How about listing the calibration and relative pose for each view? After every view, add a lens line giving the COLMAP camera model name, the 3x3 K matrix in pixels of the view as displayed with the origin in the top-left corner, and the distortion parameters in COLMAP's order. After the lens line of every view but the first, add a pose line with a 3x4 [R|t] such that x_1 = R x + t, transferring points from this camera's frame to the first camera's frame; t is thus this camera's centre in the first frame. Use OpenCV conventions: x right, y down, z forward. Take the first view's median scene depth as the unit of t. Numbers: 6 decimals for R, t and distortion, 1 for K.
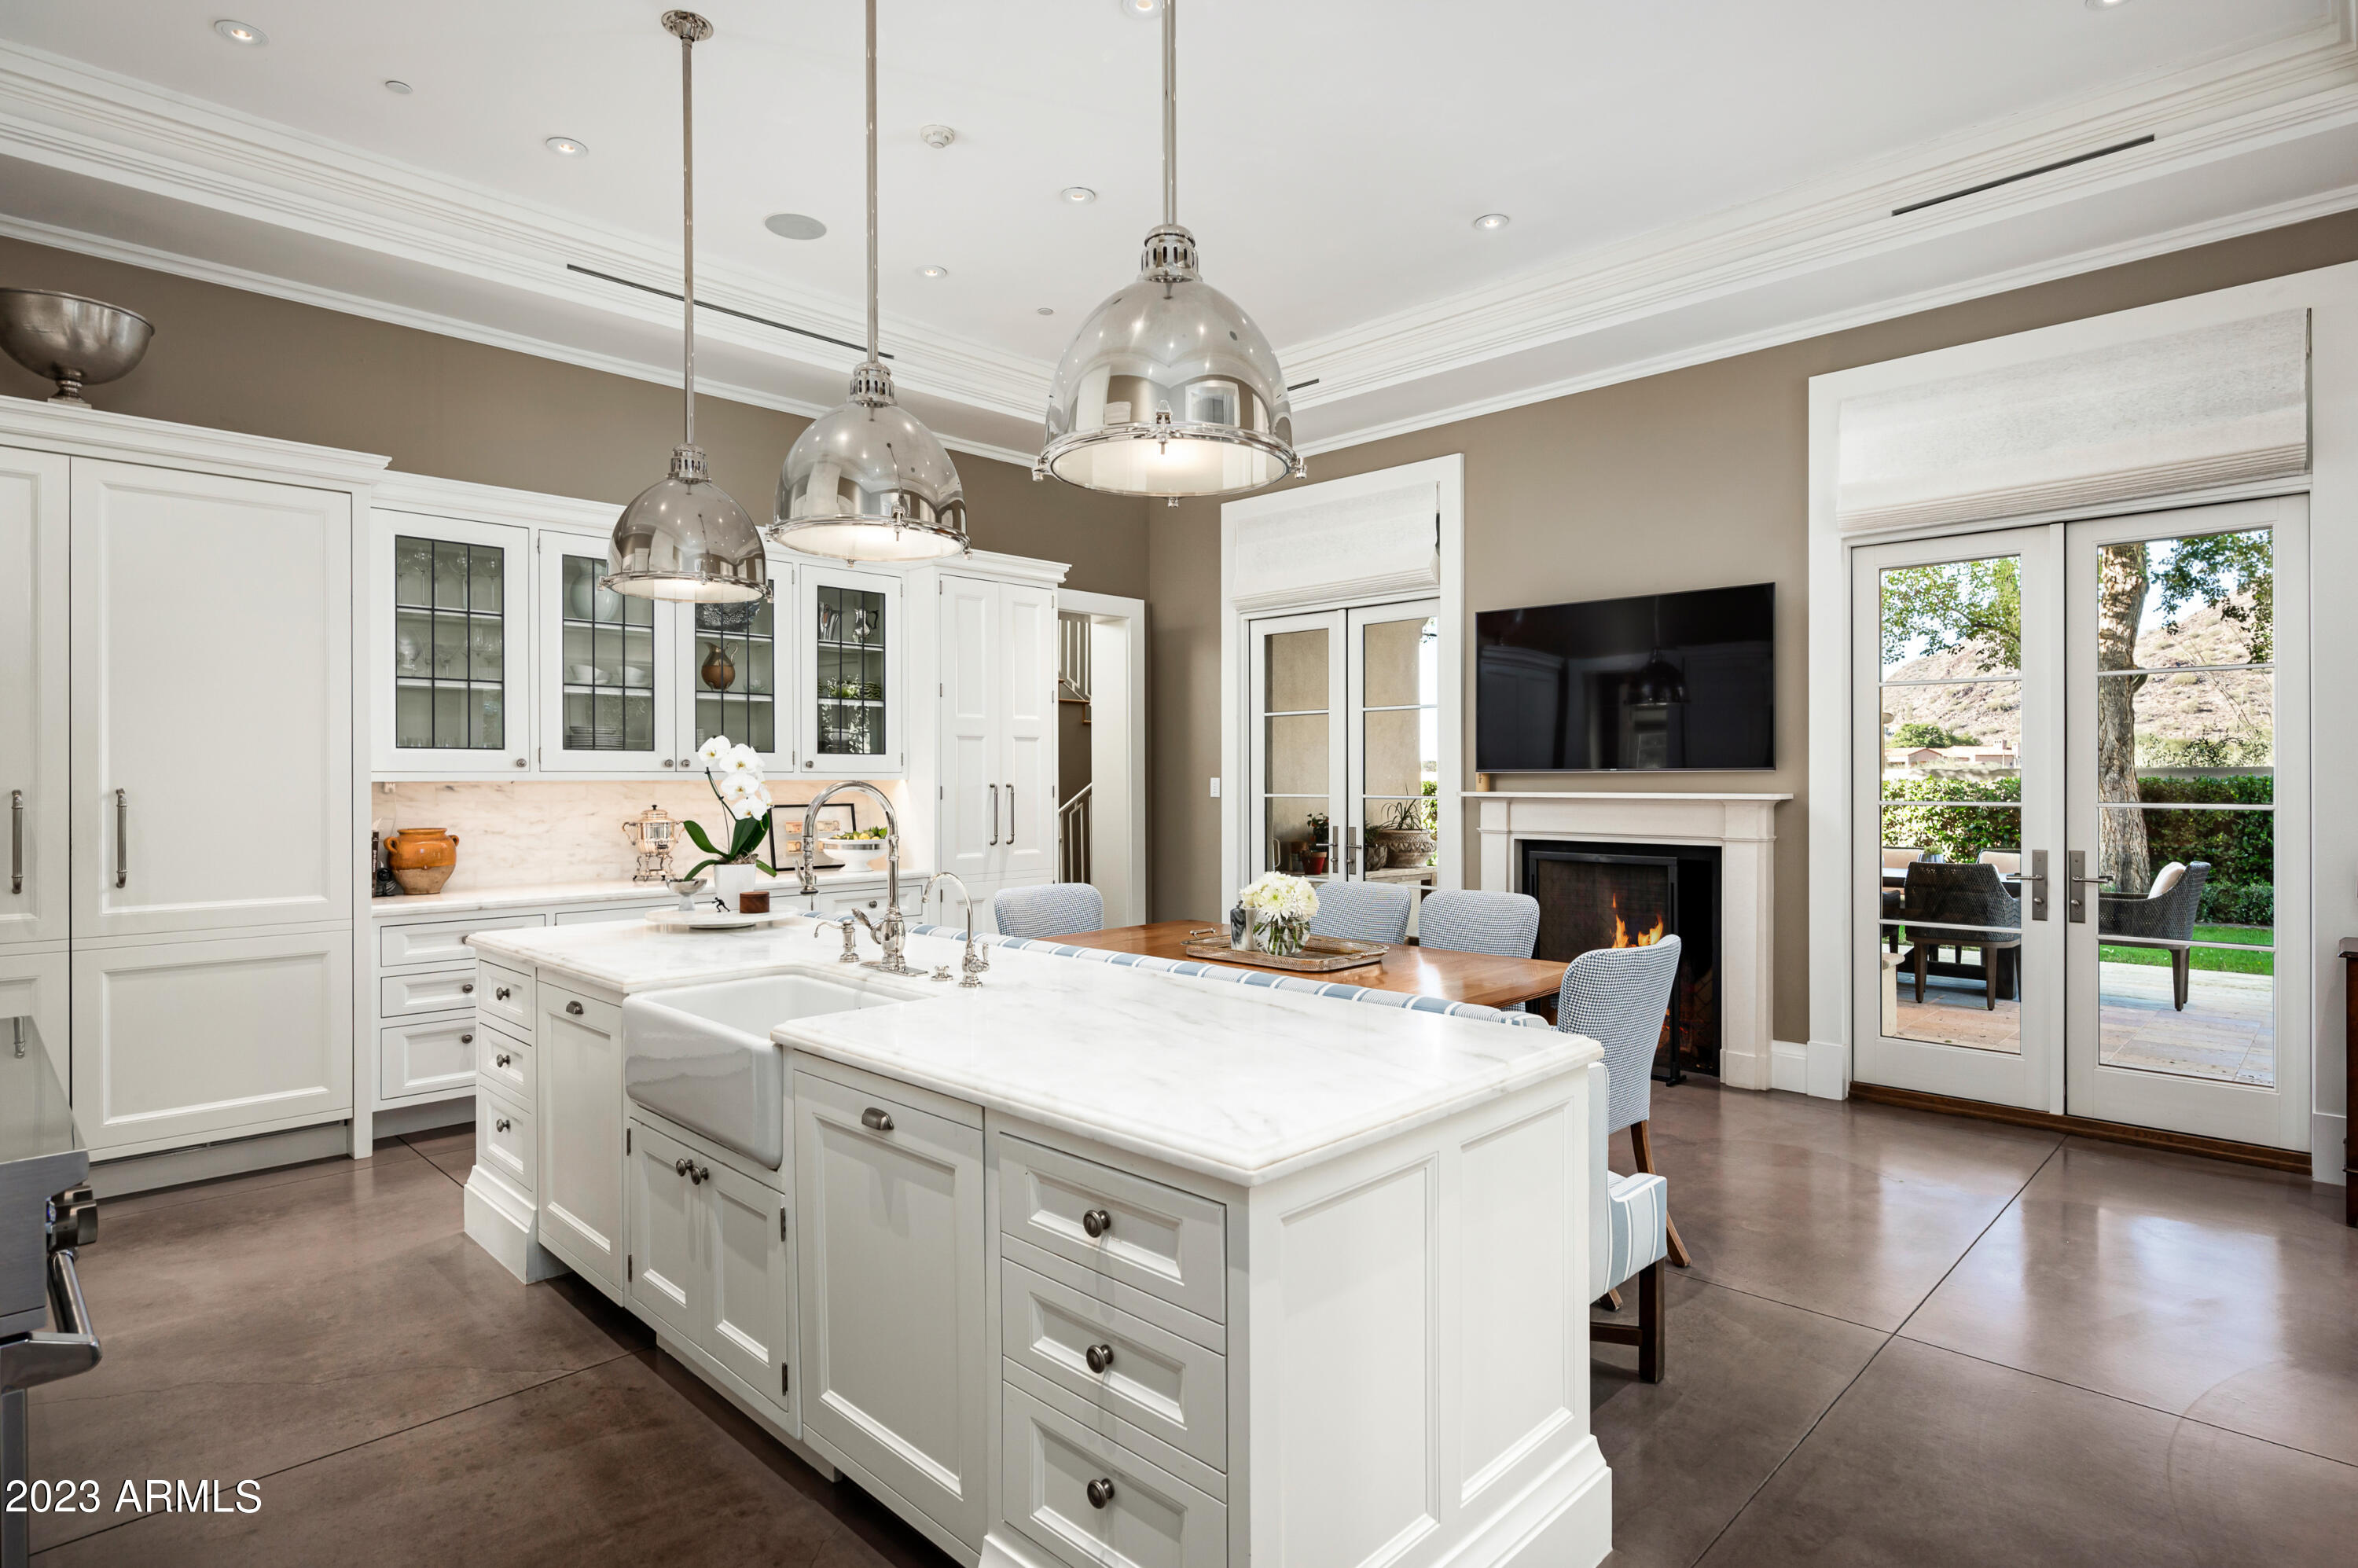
lens RADIAL K [[1215.2, 0, 1179.0], [0, 1215.2, 784.0], [0, 0, 1]] dist [-0.001764, 0.000021]
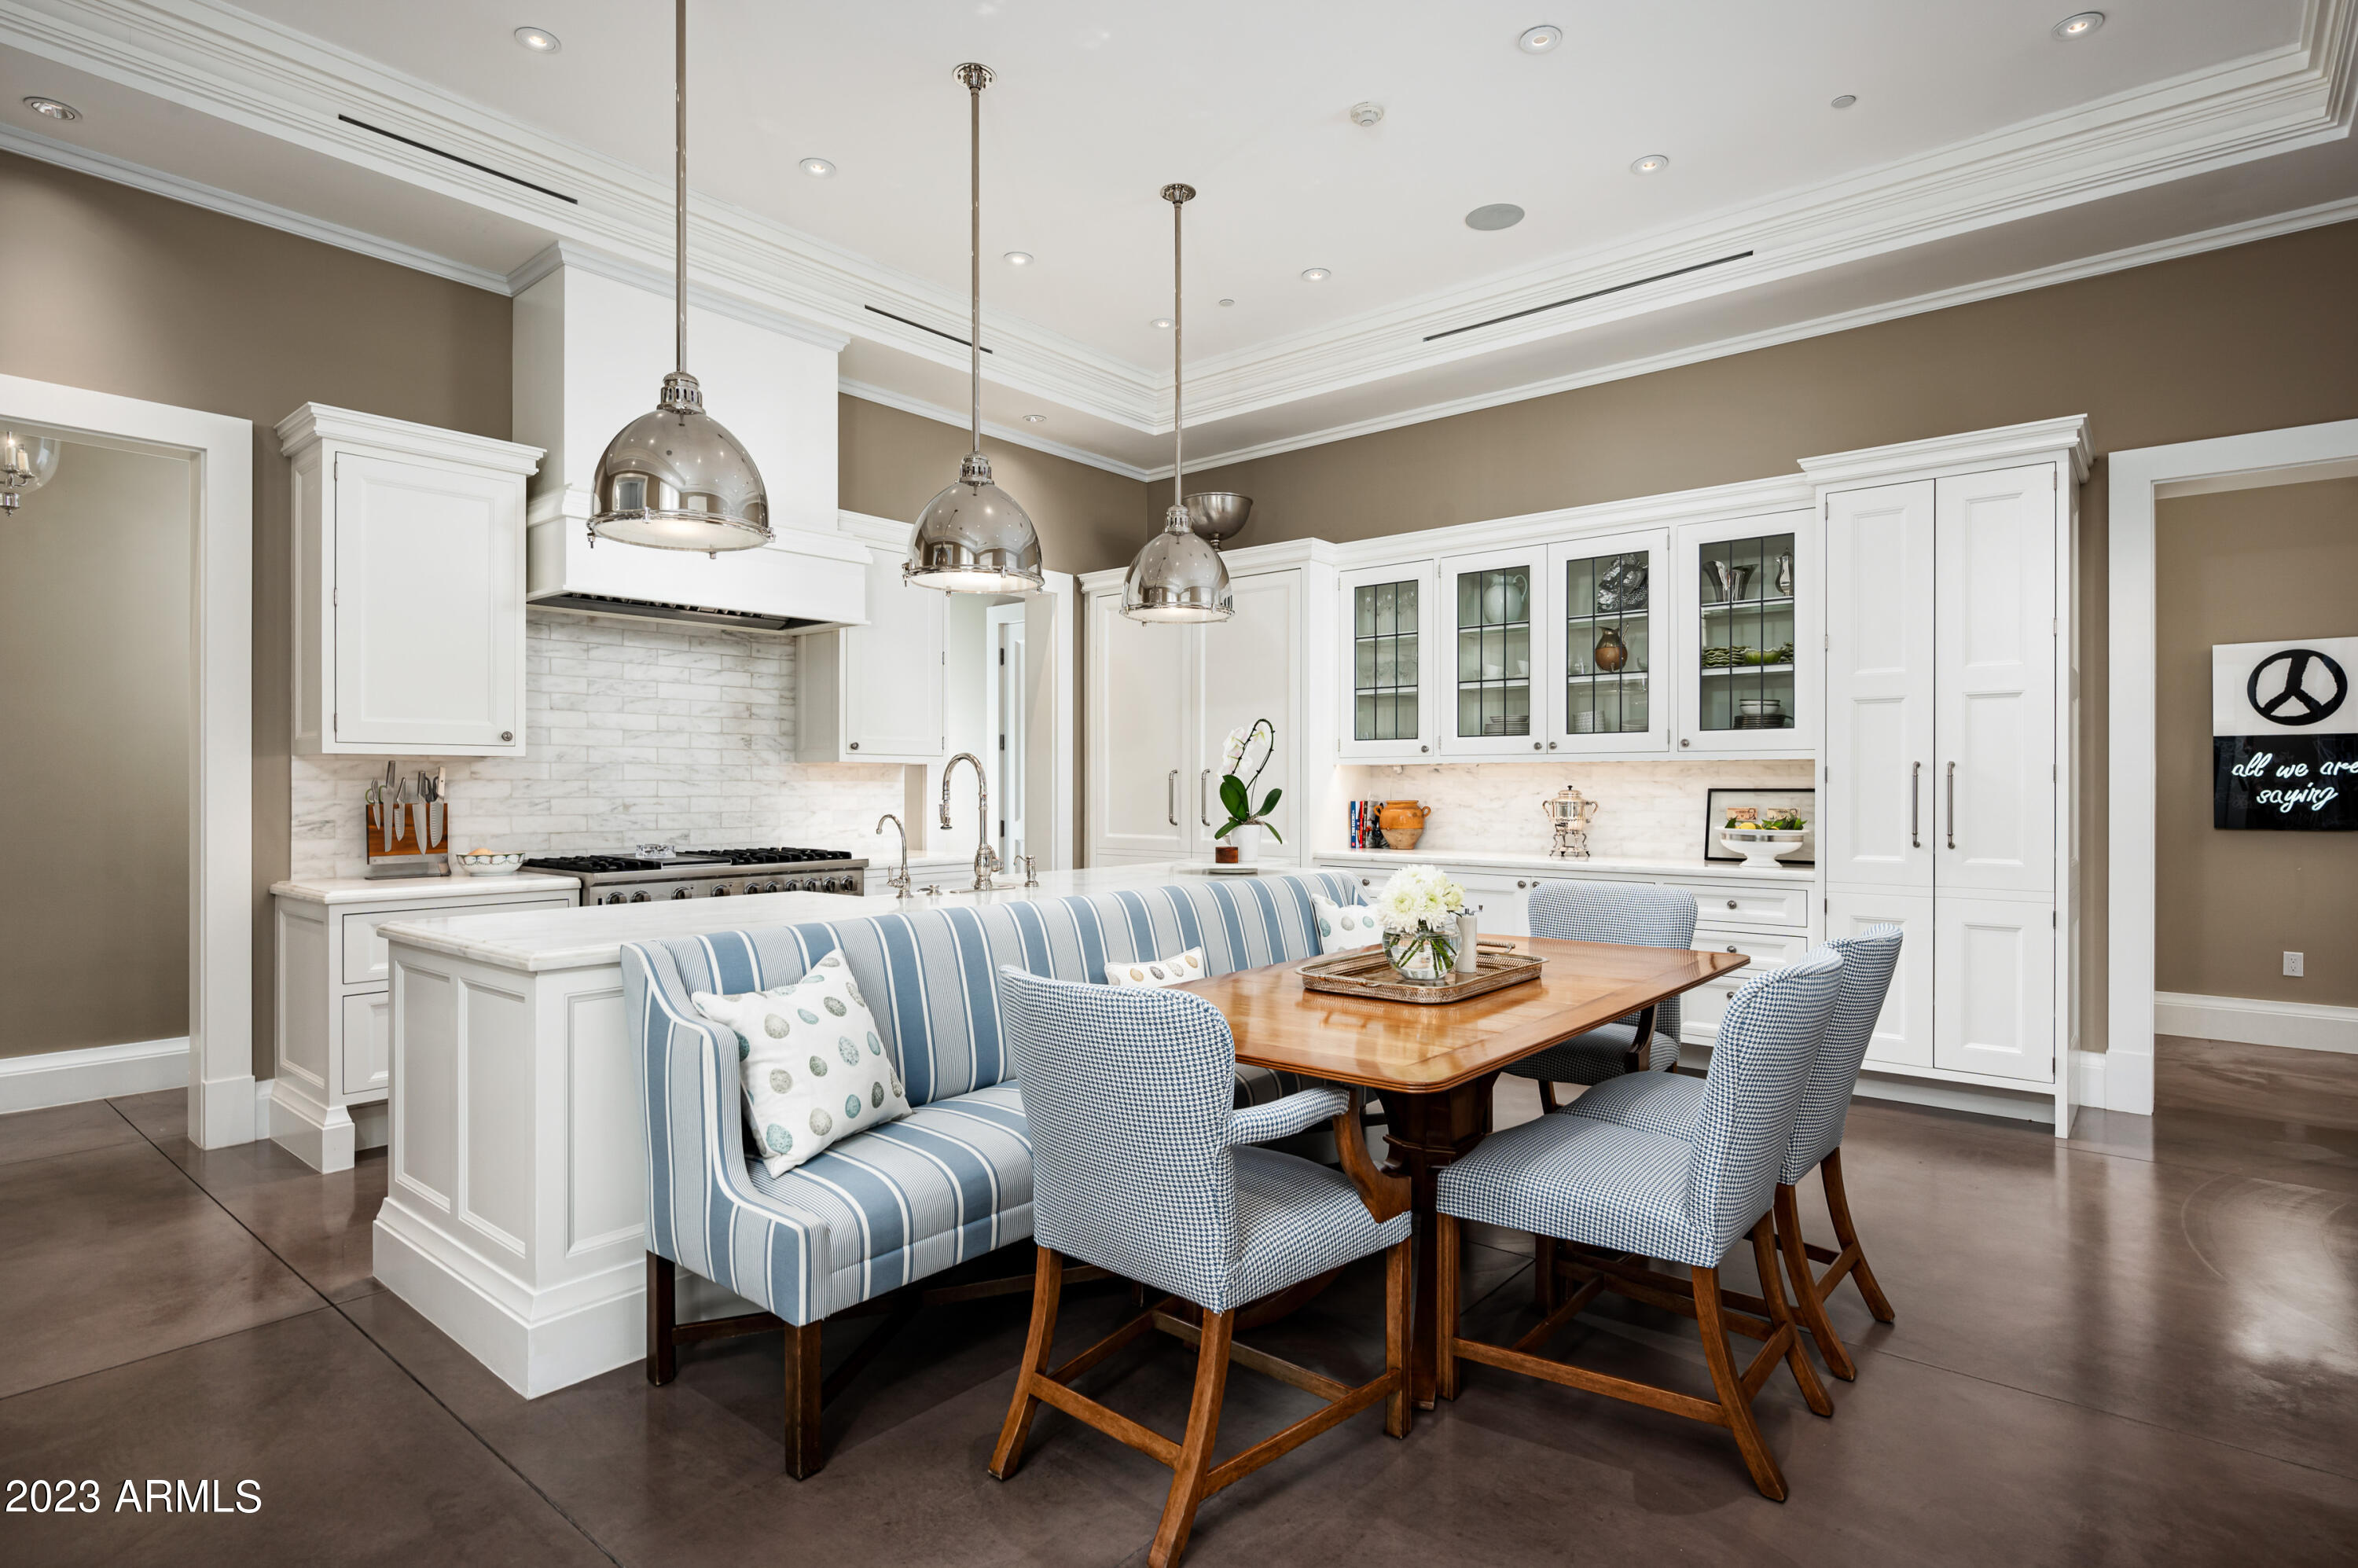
lens RADIAL K [[1202.1, 0, 1179.0], [0, 1202.1, 784.0], [0, 0, 1]] dist [0.012916, 0.000096]
pose [[0.076301, 0.003982, -0.997077, 0.681485], [-0.004302, 0.999984, 0.003664, 0.015502], [0.997076, 0.004010, 0.076317, 0.663739]]
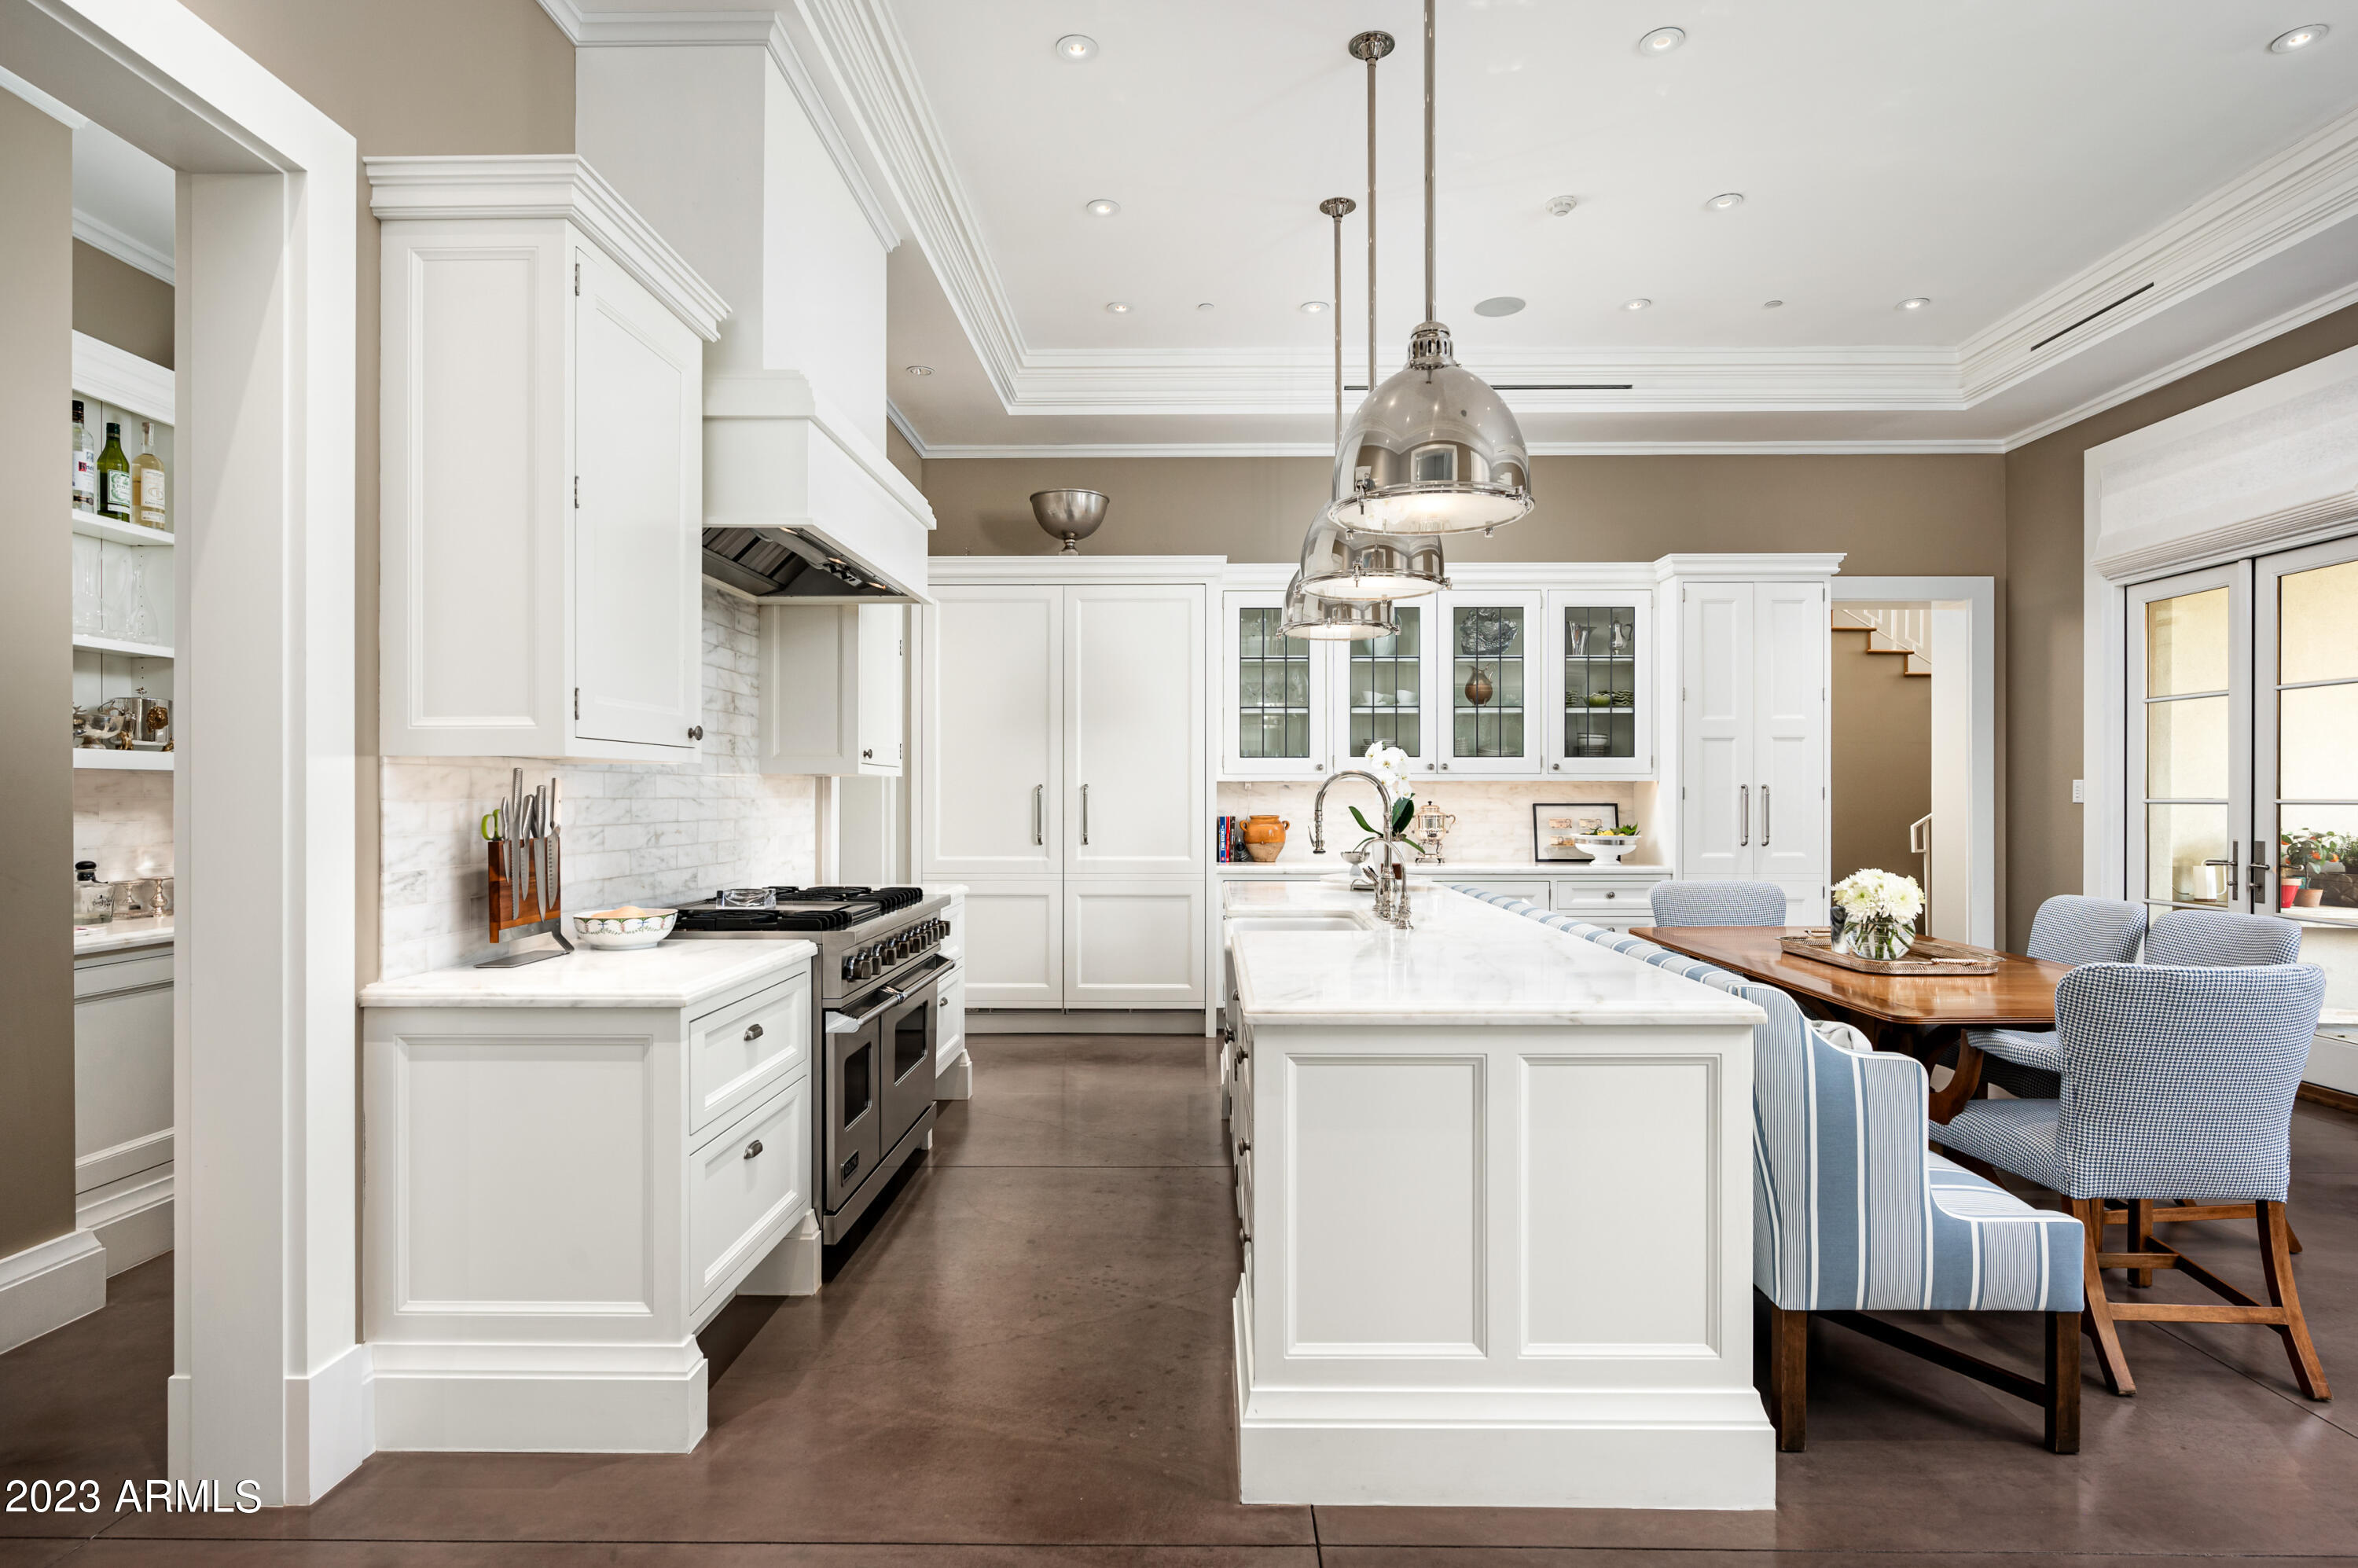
lens RADIAL K [[1218.5, 0, 1193.9], [0, 1218.5, 804.4], [0, 0, 1]] dist [0.002644, 0.000062]
pose [[0.693143, 0.009275, -0.720741, 0.332324], [-0.005812, 0.999957, 0.007278, 0.014771], [0.720777, -0.000856, 0.693166, -0.028416]]
